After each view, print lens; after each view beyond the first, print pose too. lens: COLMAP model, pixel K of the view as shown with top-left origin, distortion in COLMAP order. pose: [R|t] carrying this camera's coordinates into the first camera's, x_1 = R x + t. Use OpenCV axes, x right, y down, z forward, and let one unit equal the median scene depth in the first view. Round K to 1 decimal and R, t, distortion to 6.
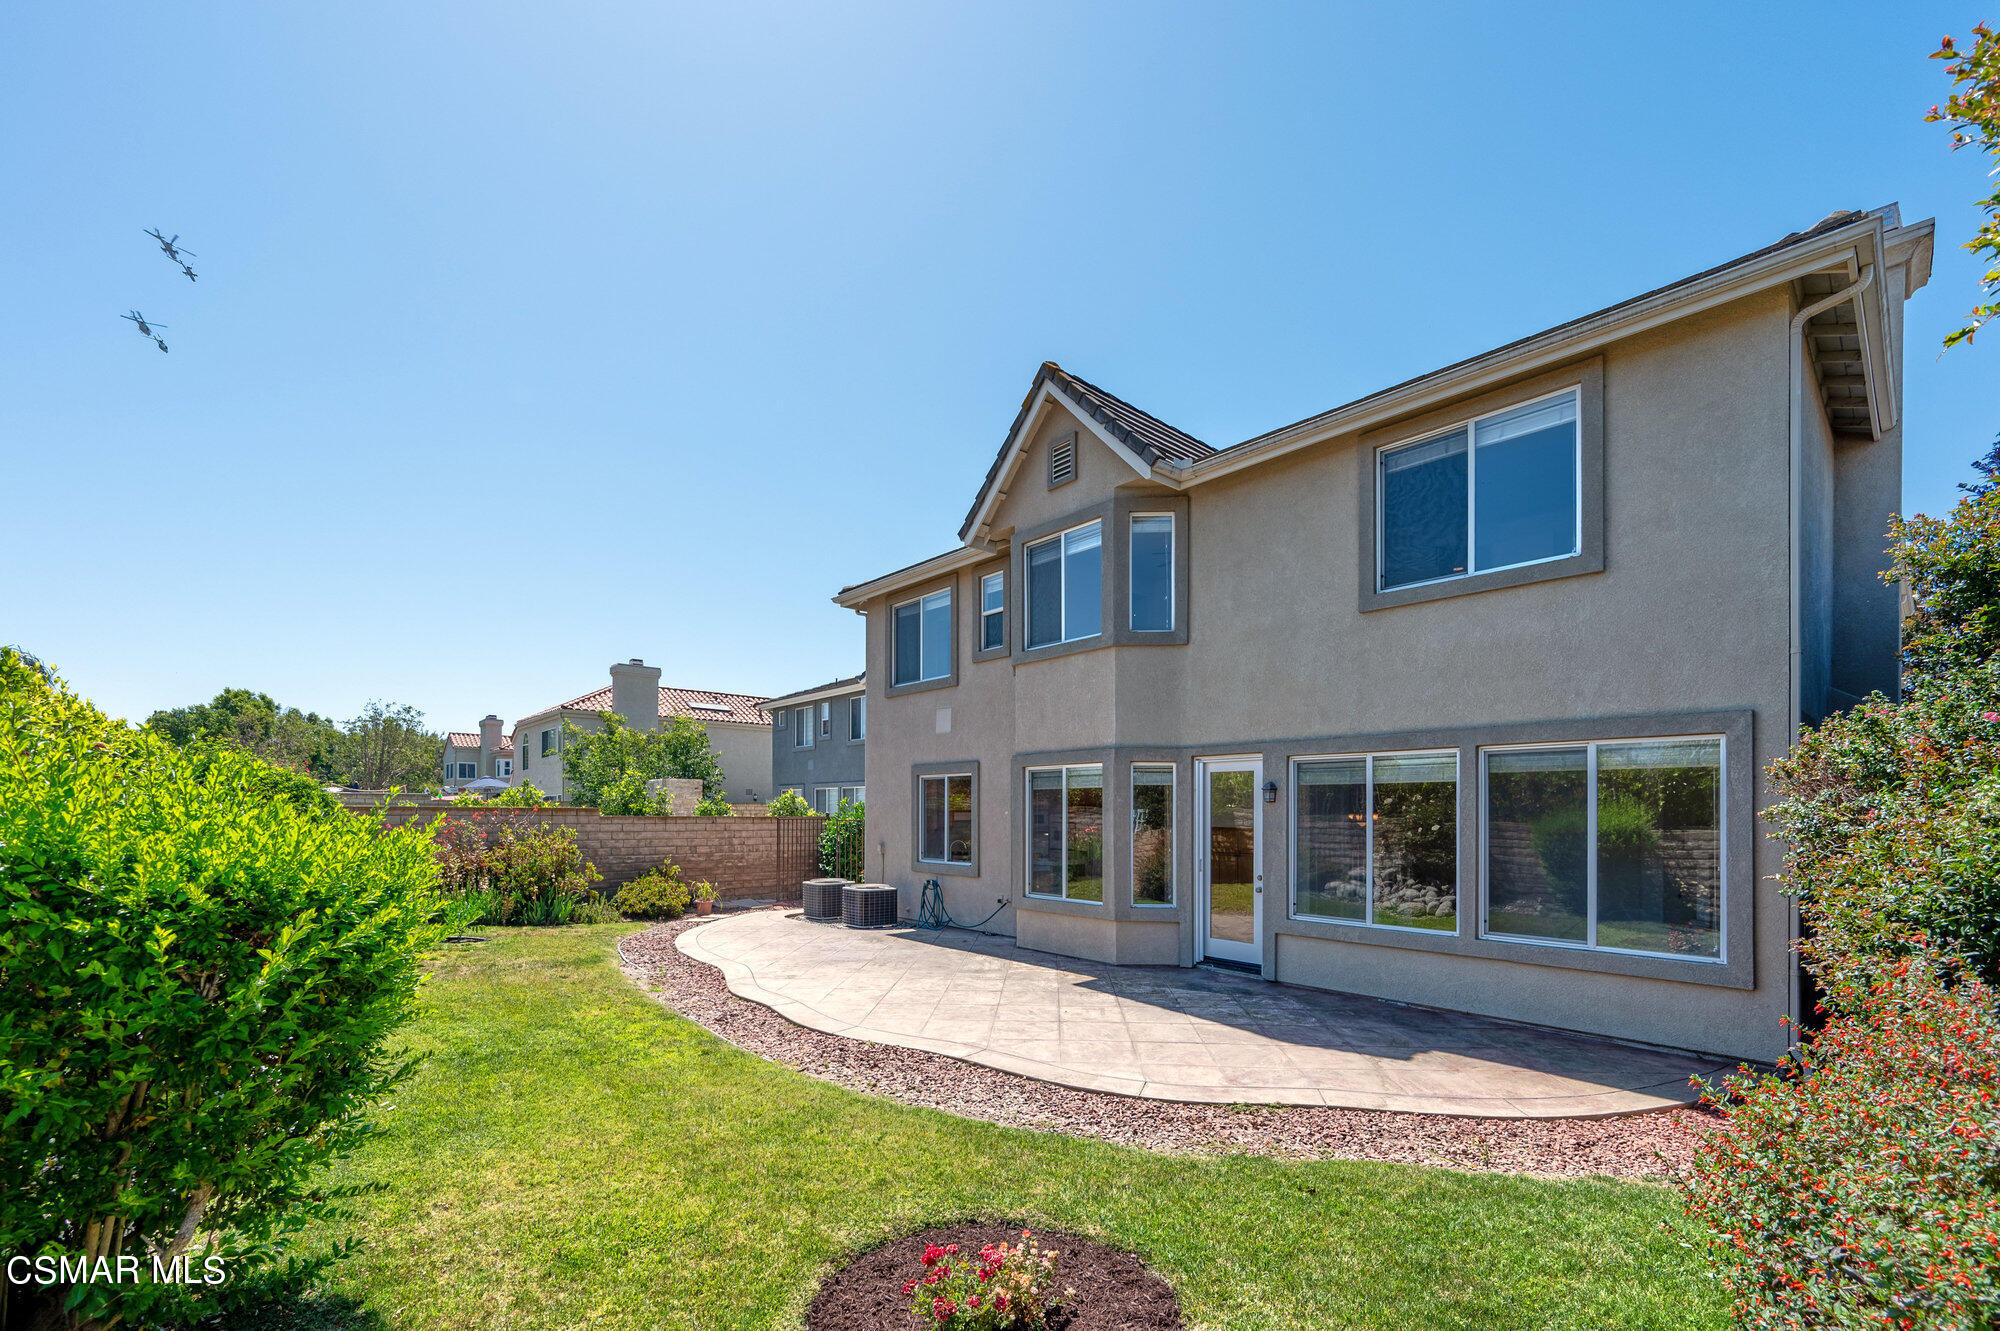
lens RADIAL K [[813.5, 0, 1004.9], [0, 813.5, 691.4], [0, 0, 1]] dist [0.001482, 0.000019]
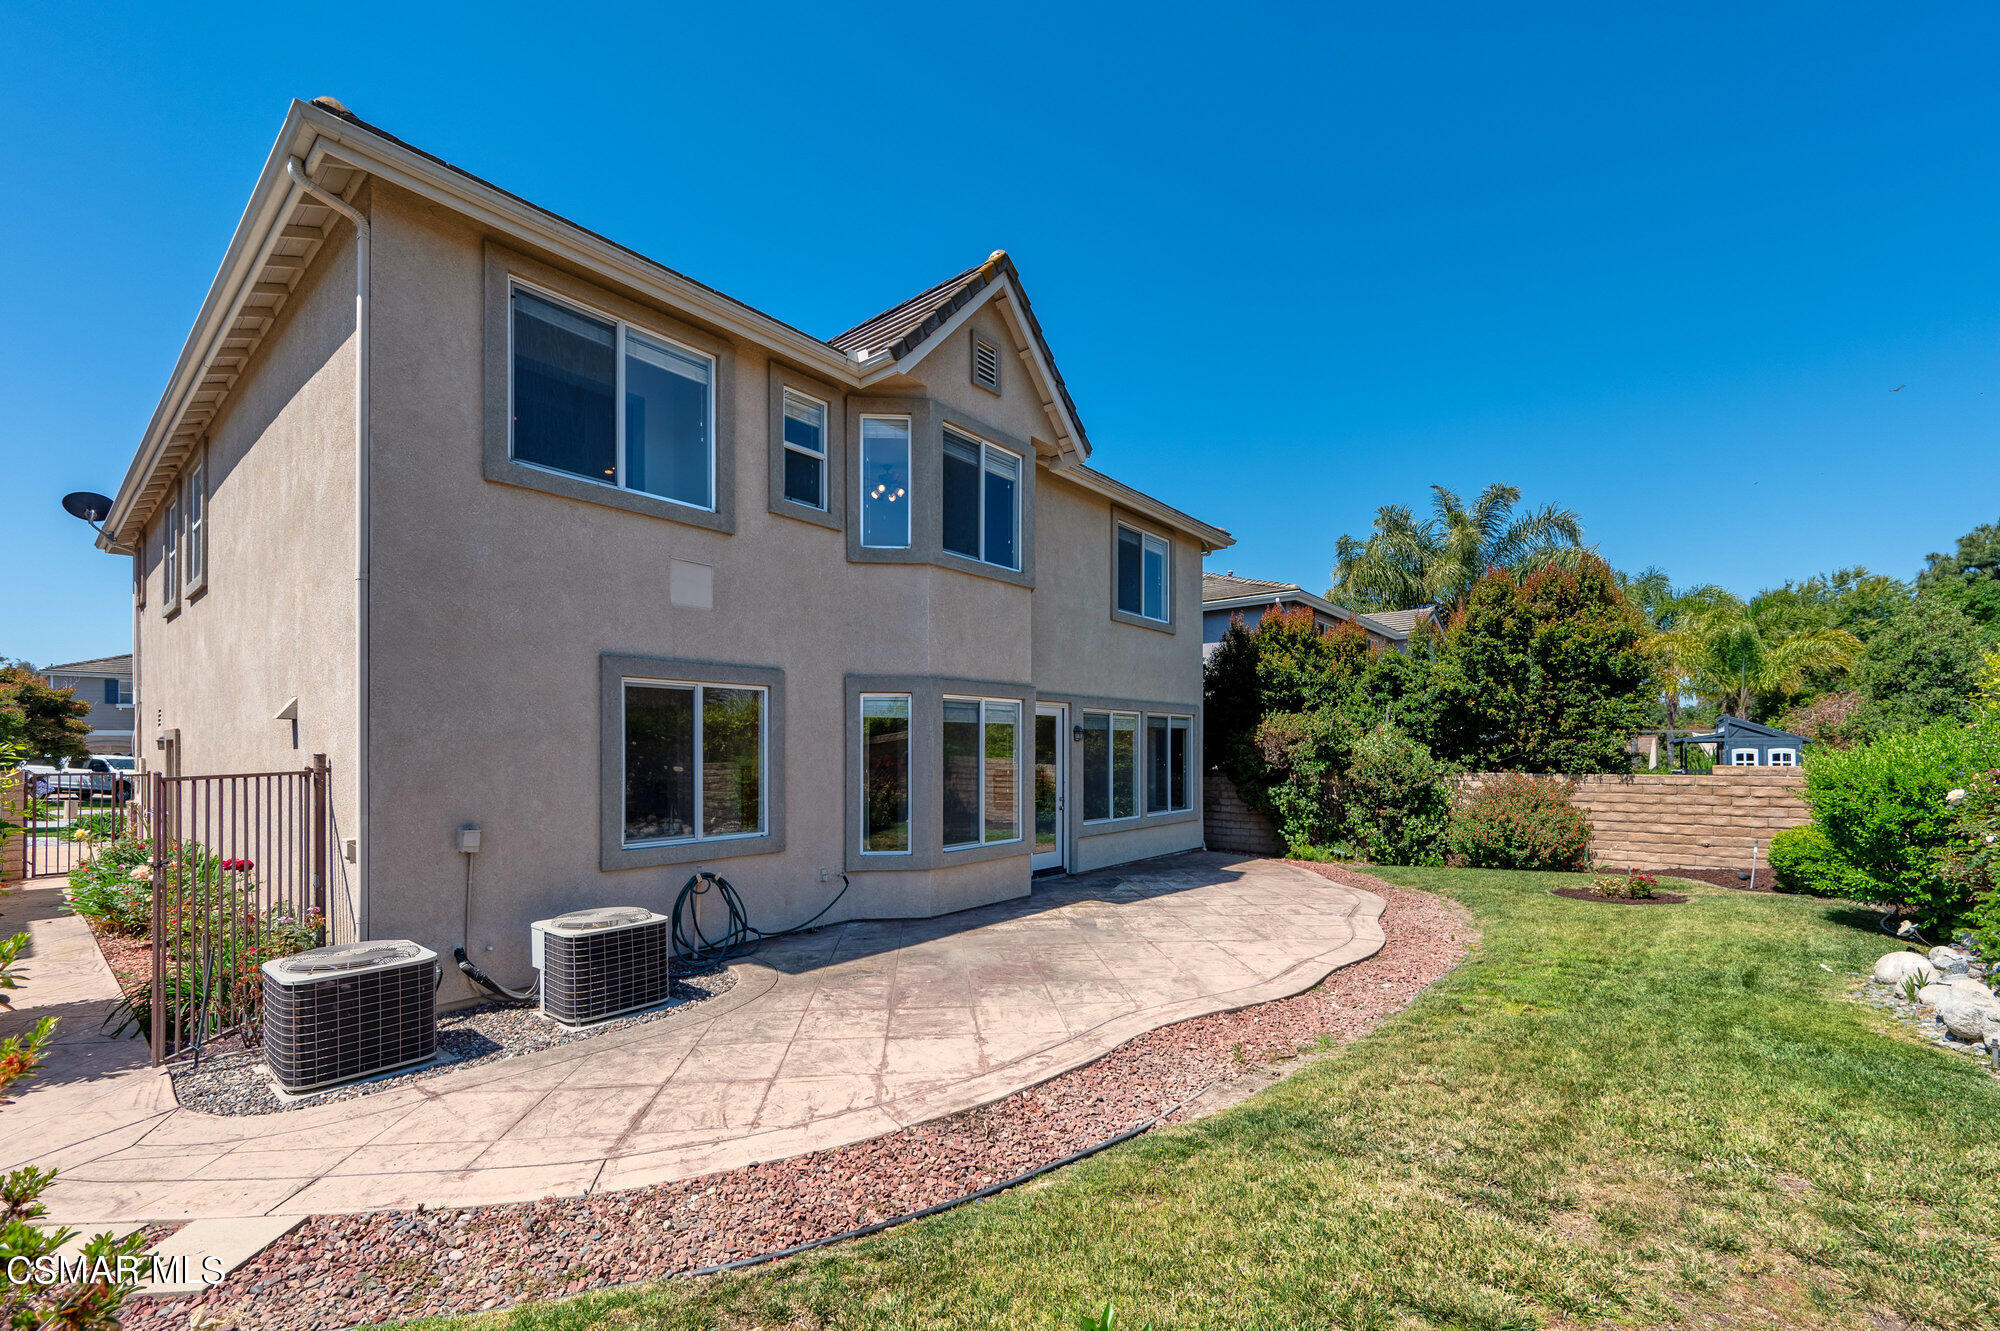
lens RADIAL K [[813.5, 0, 1004.9], [0, 813.5, 691.4], [0, 0, 1]] dist [0.001482, 0.000019]
pose [[-0.143686, 0.086799, 0.985810, -0.795097], [-0.128768, 0.986038, -0.105587, 0.169746], [-0.981210, -0.142112, -0.130503, 1.049635]]
